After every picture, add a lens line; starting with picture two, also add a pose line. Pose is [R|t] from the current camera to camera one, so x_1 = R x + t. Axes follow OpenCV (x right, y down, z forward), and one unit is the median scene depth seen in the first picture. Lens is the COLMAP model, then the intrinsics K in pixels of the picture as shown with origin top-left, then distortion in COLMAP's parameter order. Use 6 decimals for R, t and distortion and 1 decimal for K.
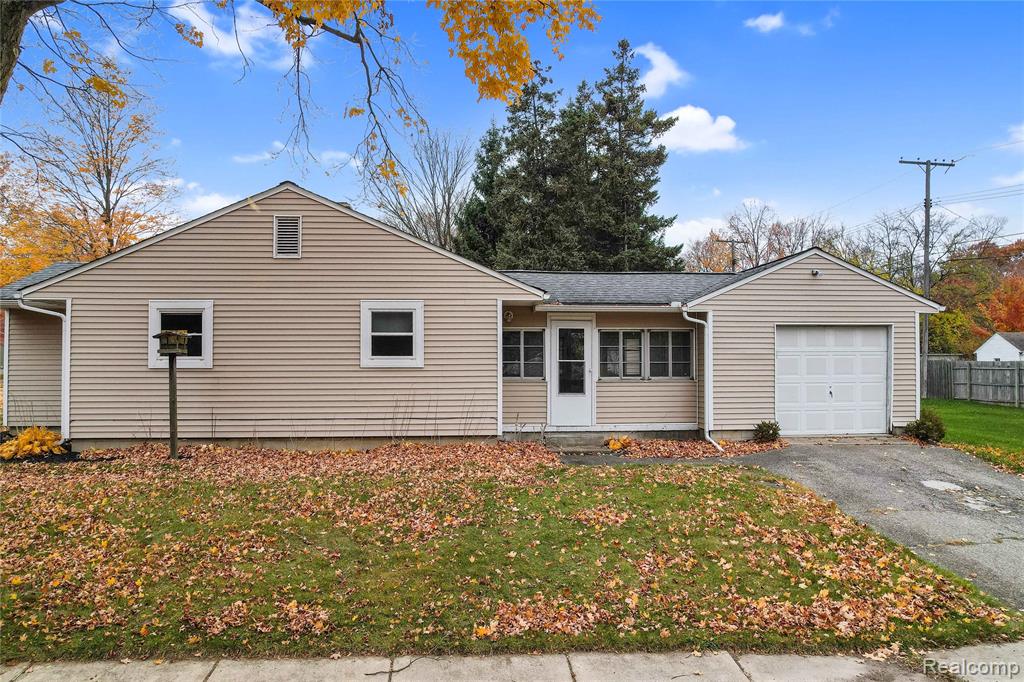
lens RADIAL K [[670.5, 0, 517.9], [0, 670.5, 330.8], [0, 0, 1]] dist [-0.078759, 0.073808]
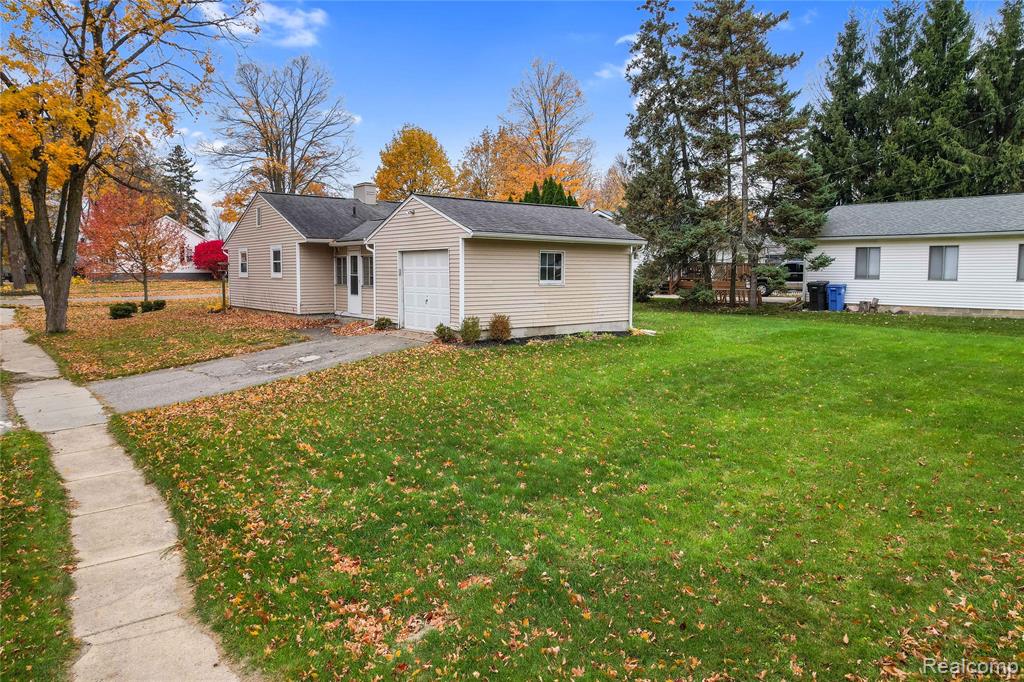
lens RADIAL K [[670.5, 0, 517.9], [0, 670.5, 330.8], [0, 0, 1]] dist [-0.078759, 0.073808]
pose [[0.592787, 0.074975, -0.801862, 1.675104], [0.036512, 0.992132, 0.119757, -0.001137], [0.804531, -0.100267, 0.585385, 0.343779]]
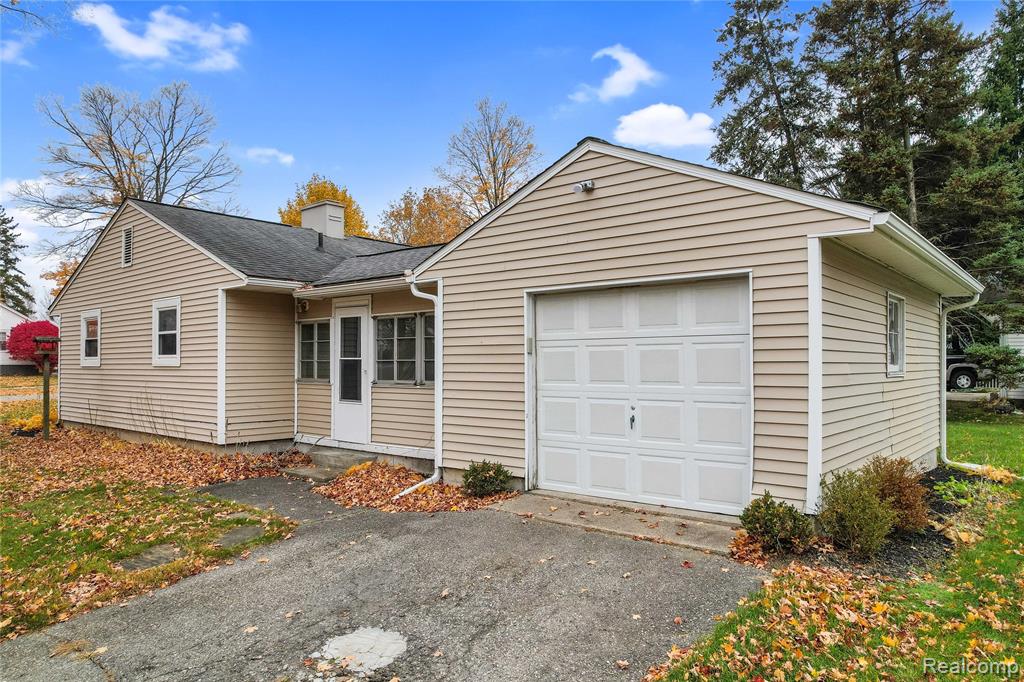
lens RADIAL K [[690.4, 0, 511.9], [0, 690.4, 363.3], [0, 0, 1]] dist [-0.093836, 0.083440]
pose [[0.726222, -0.001428, -0.687459, 0.766997], [0.033848, 0.998859, 0.033682, 0.030108], [0.686627, -0.047729, 0.725442, 0.554895]]
